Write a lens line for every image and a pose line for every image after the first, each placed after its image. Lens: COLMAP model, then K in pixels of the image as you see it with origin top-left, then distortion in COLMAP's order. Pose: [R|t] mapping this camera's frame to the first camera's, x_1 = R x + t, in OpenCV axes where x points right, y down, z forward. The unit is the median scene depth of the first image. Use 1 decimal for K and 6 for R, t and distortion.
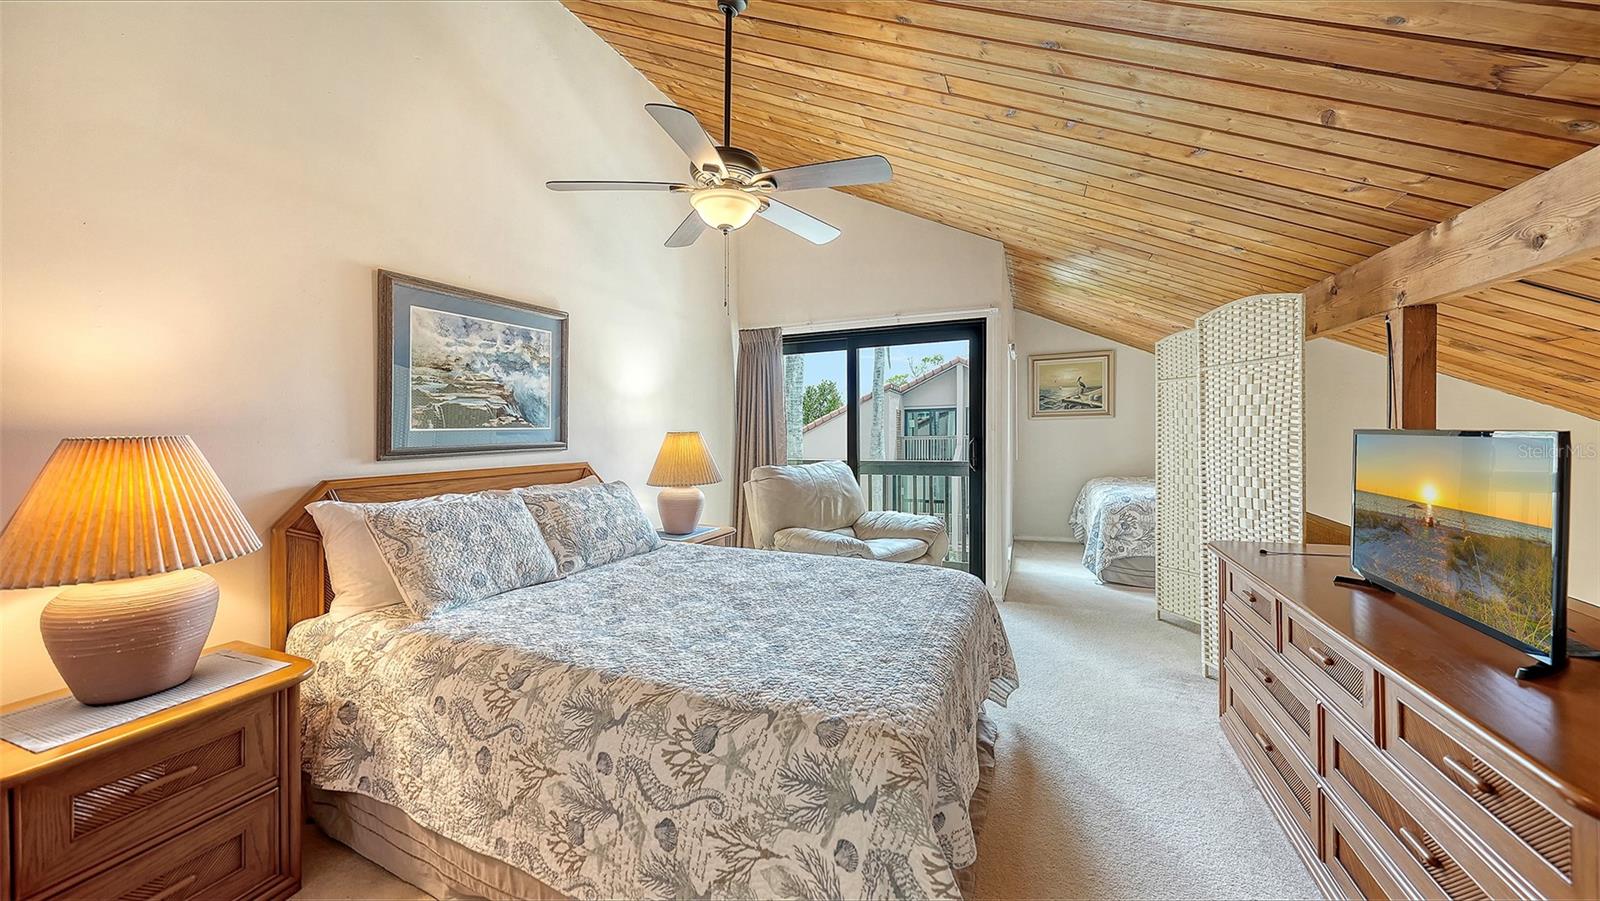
lens RADIAL K [[556.8, 0, 783.1], [0, 556.8, 432.3], [0, 0, 1]] dist [-0.002636, -0.000184]
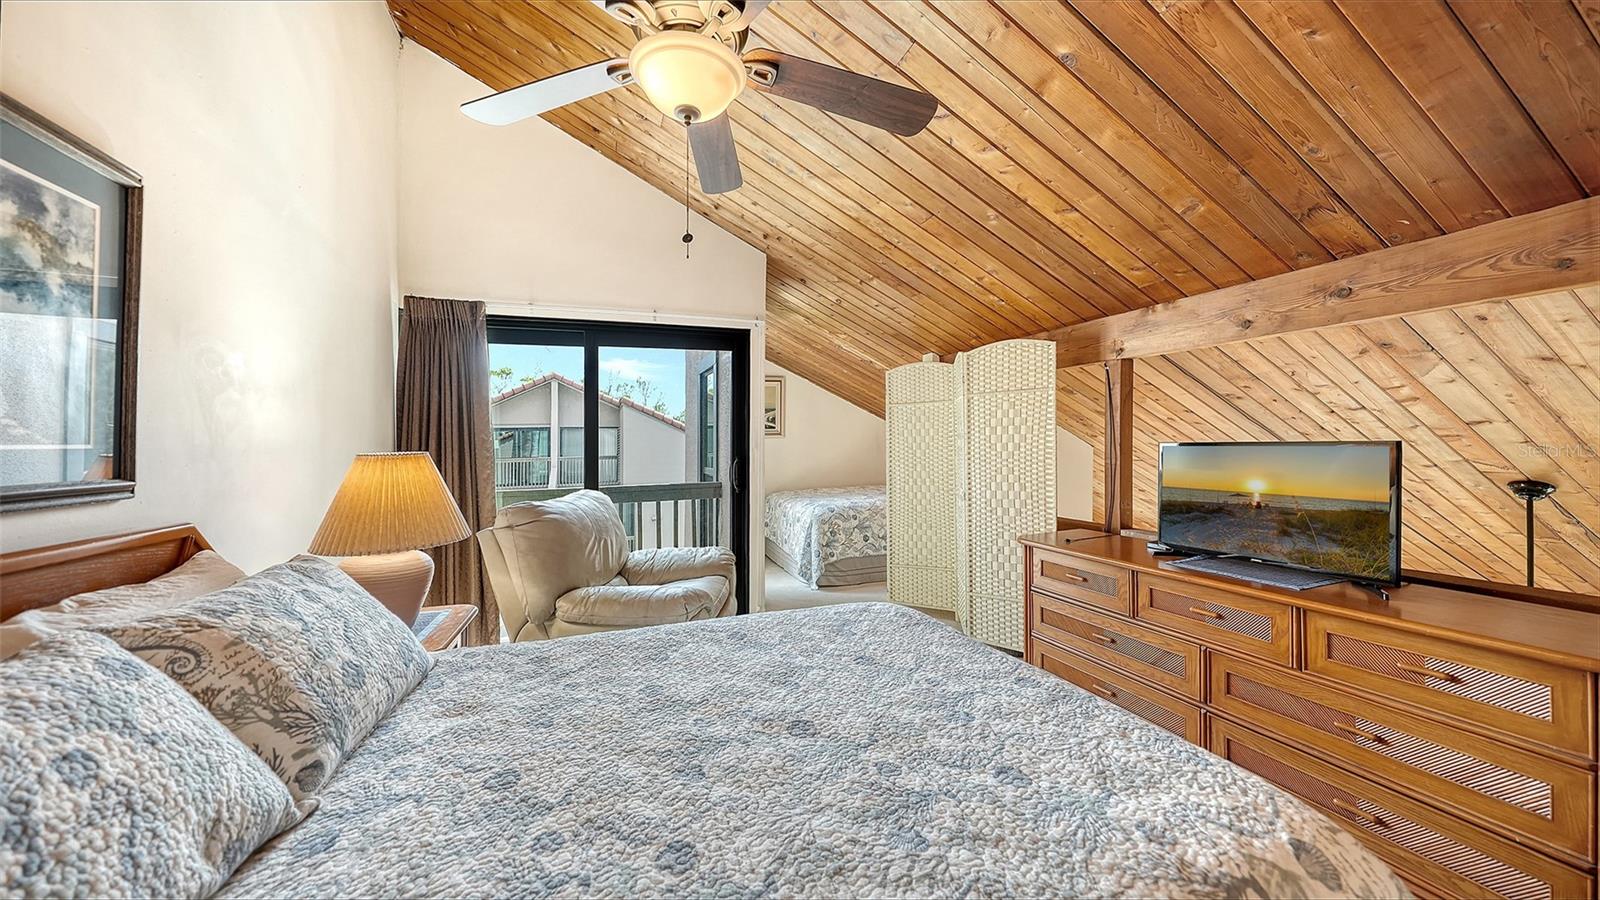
lens RADIAL K [[560.2, 0, 785.2], [0, 560.2, 447.5], [0, 0, 1]] dist [-0.003257, -0.000302]
pose [[0.717657, -0.004292, 0.696384, -0.385821], [0.012321, 0.999903, -0.006534, 0.002493], [-0.696288, 0.013270, 0.717640, 0.415638]]
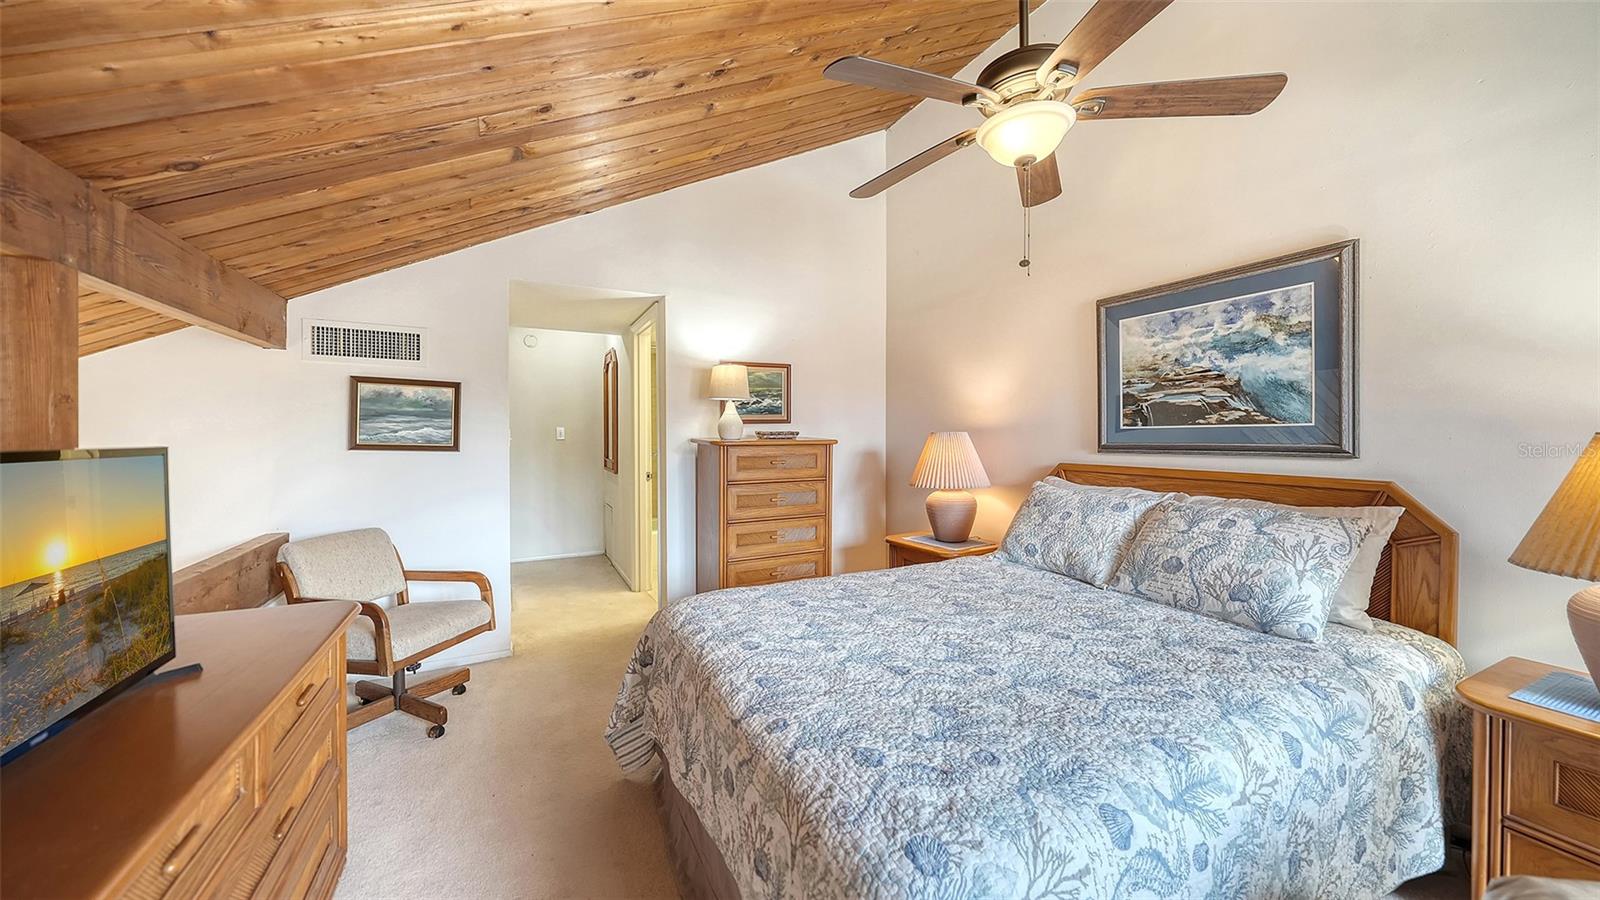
lens RADIAL K [[560.2, 0, 796.5], [0, 560.2, 450.2], [0, 0, 1]] dist [-0.003257, -0.000302]
pose [[-0.620544, 0.039596, -0.783172, 0.582677], [0.010506, 0.999055, 0.042186, -0.012607], [0.784102, 0.017950, -0.620373, 1.053179]]
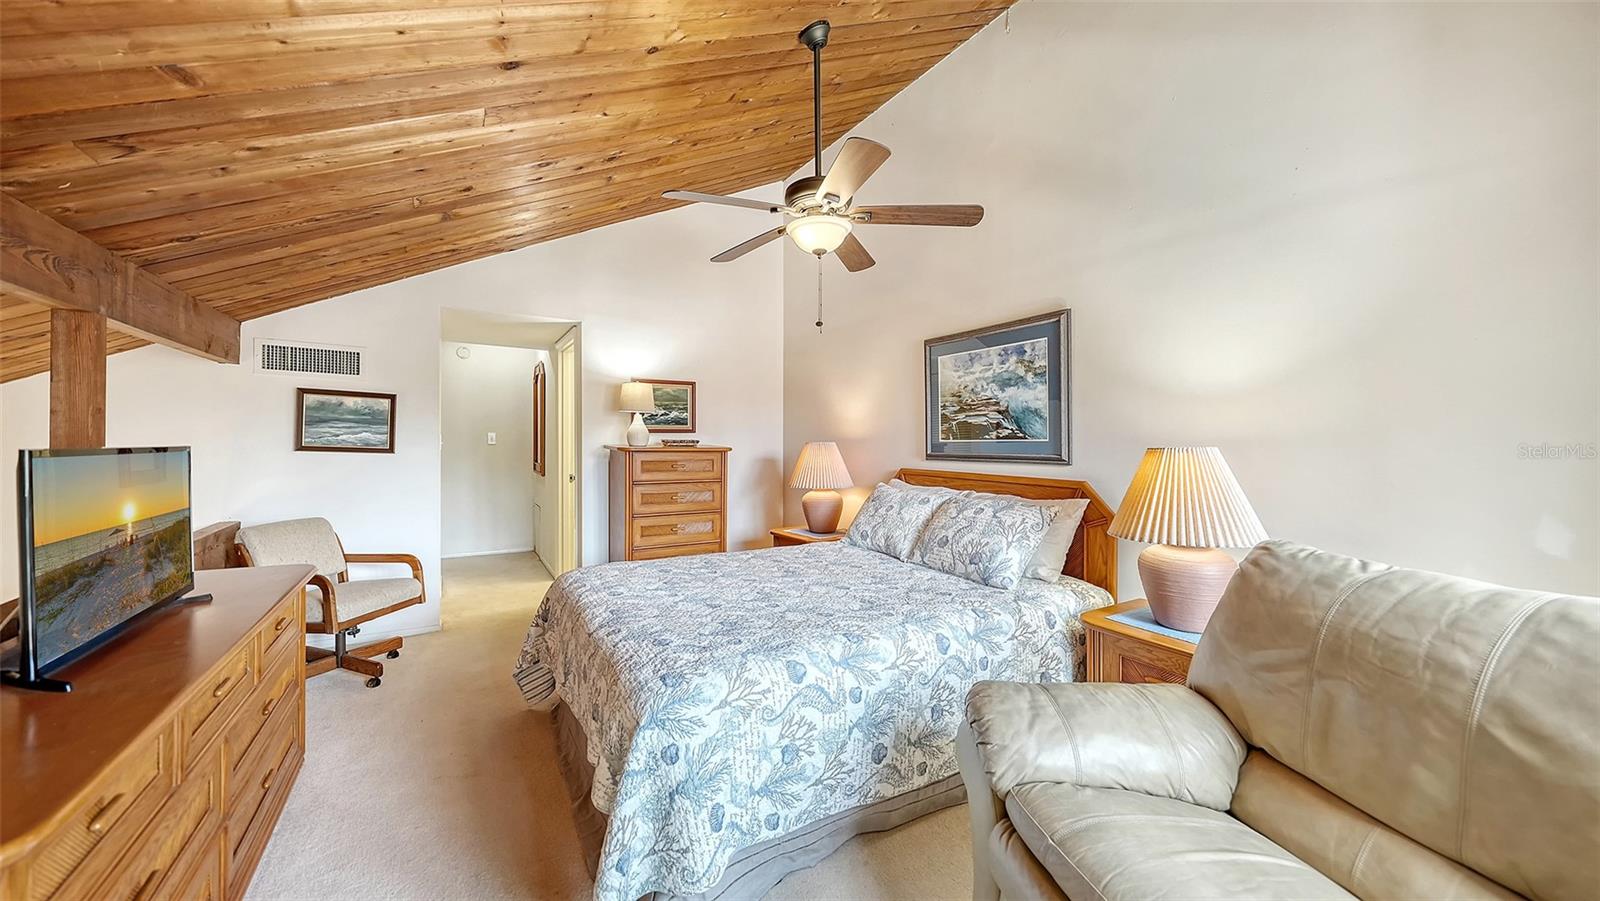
lens RADIAL K [[556.8, 0, 790.5], [0, 556.8, 461.2], [0, 0, 1]] dist [-0.002636, -0.000184]
pose [[-0.556011, 0.037462, -0.830330, 0.688979], [-0.003728, 0.998861, 0.047561, -0.017193], [0.831166, 0.029540, -0.555238, 1.319046]]
